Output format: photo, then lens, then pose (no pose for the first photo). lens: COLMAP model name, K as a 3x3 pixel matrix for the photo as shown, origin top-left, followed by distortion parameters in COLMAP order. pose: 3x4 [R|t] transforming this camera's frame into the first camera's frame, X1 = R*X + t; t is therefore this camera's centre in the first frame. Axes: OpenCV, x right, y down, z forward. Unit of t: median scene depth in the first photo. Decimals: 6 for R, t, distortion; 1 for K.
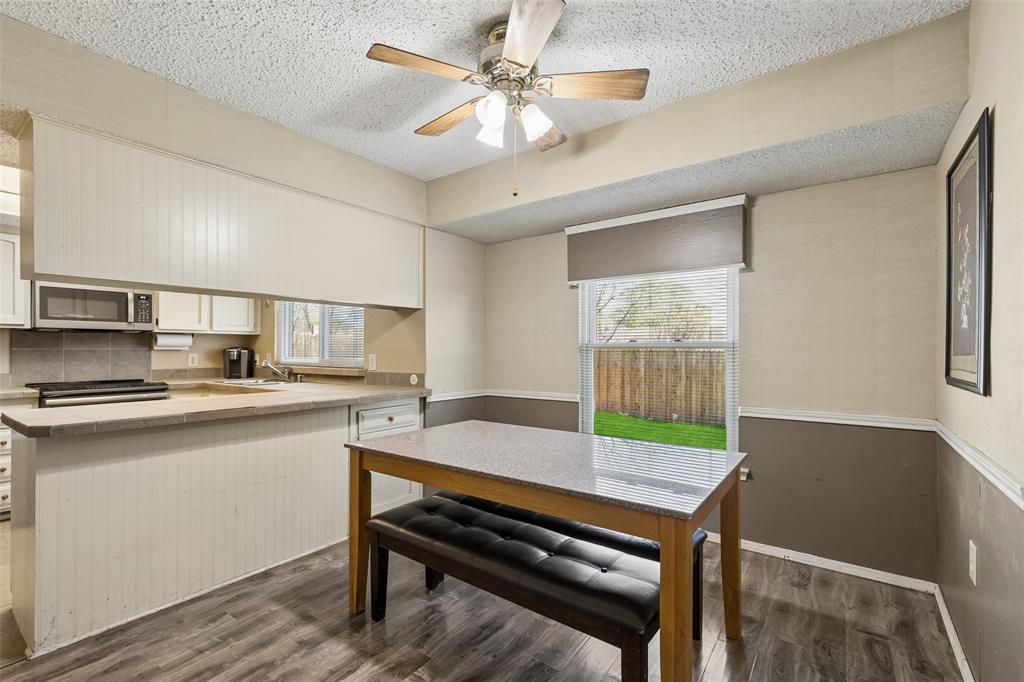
lens RADIAL K [[460.8, 0, 507.7], [0, 460.8, 347.6], [0, 0, 1]] dist [0.009868, -0.002638]
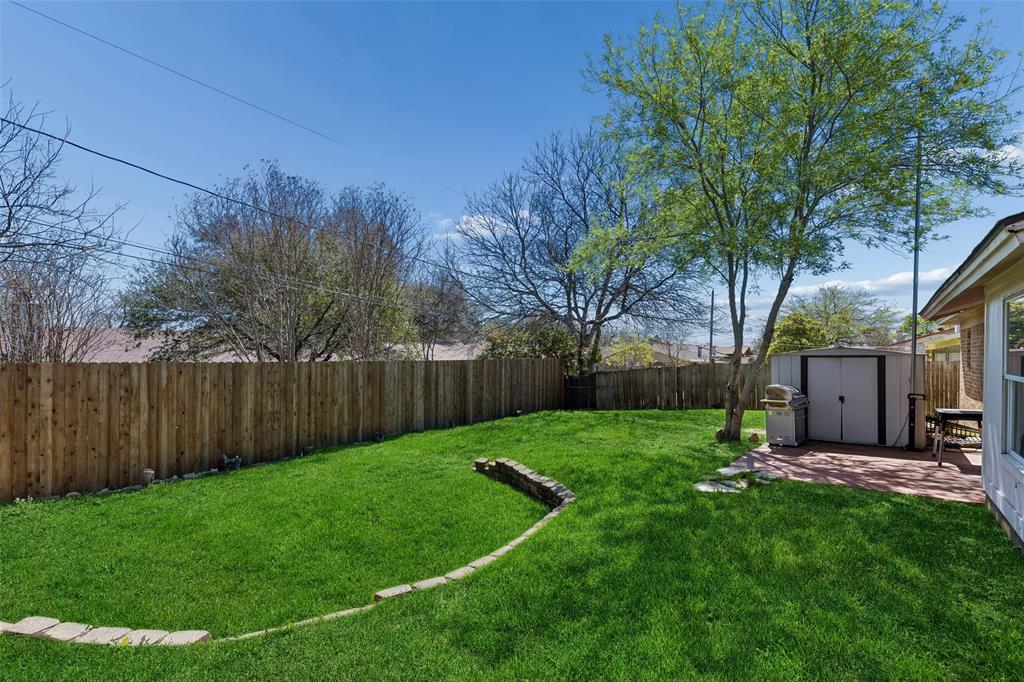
lens RADIAL K [[460.8, 0, 512.8], [0, 460.8, 361.9], [0, 0, 1]] dist [0.009868, -0.002638]
pose [[0.509832, -0.007509, 0.860241, 0.550331], [-0.000155, 0.999961, 0.008820, -0.005716], [-0.860274, -0.004630, 0.509811, 1.437586]]
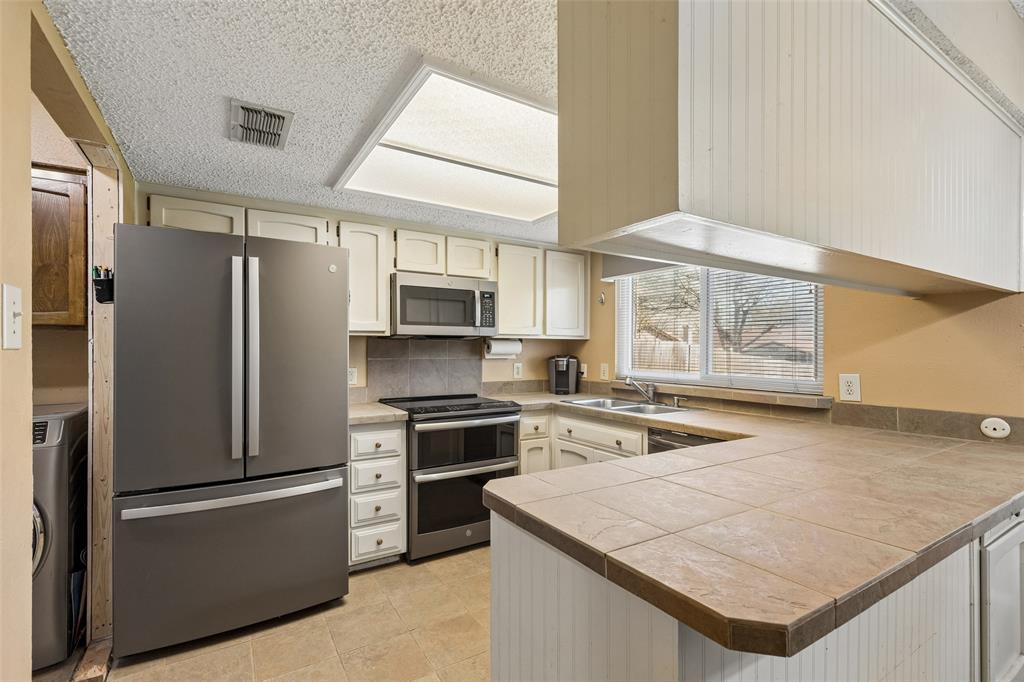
lens RADIAL K [[460.8, 0, 508.4], [0, 460.8, 349.8], [0, 0, 1]] dist [0.009868, -0.002638]
pose [[0.929518, 0.003993, -0.368756, -0.497698], [-0.000599, 0.999956, 0.009318, -0.022895], [0.368777, -0.008440, 0.929479, 0.285923]]
